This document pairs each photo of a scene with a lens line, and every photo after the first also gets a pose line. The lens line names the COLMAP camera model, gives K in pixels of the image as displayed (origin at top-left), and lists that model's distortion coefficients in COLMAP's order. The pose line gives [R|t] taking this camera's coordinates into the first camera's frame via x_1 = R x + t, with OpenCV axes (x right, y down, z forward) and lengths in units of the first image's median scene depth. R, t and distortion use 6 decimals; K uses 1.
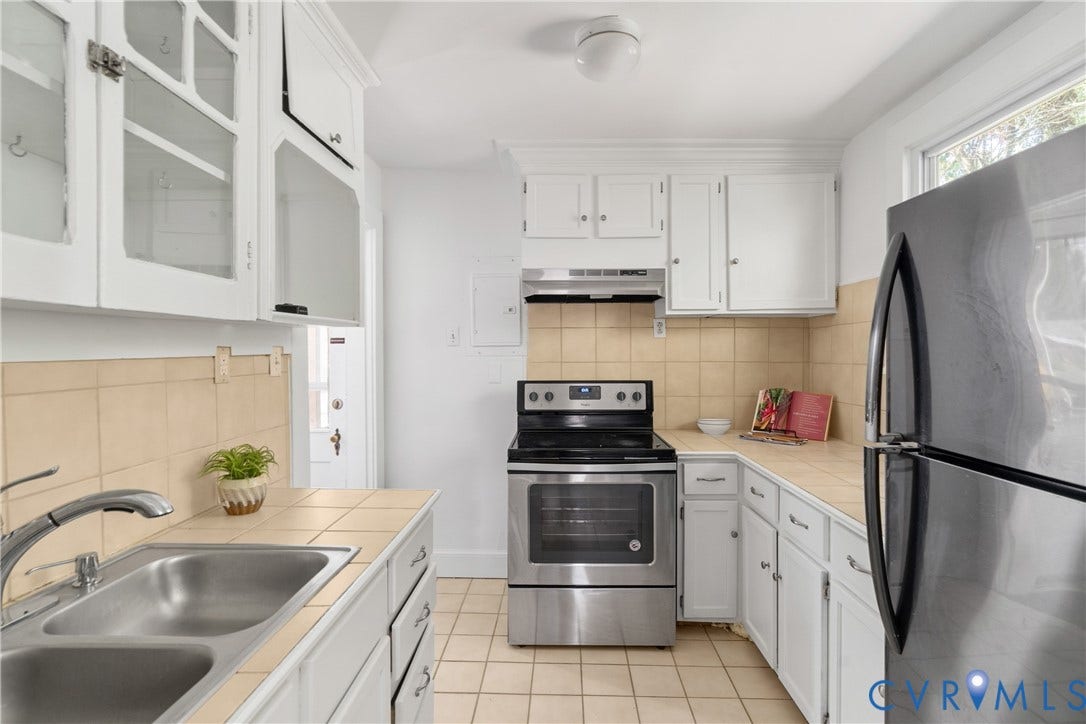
lens RADIAL K [[496.9, 0, 545.4], [0, 496.9, 356.7], [0, 0, 1]] dist [-0.001480, -0.000083]
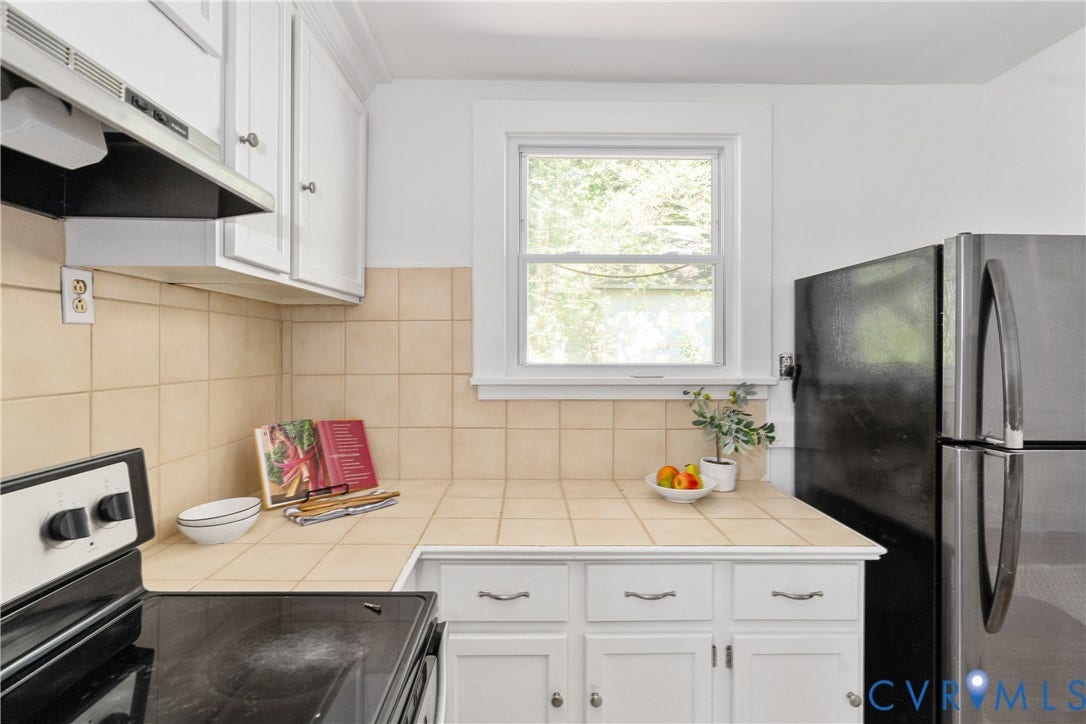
lens RADIAL K [[496.9, 0, 543.3], [0, 496.9, 344.2], [0, 0, 1]] dist [-0.001480, -0.000083]
pose [[-0.064635, 0.014519, 0.997803, -0.146965], [0.010280, 0.999851, -0.013883, -0.016495], [-0.997856, 0.009360, -0.064775, 0.745900]]
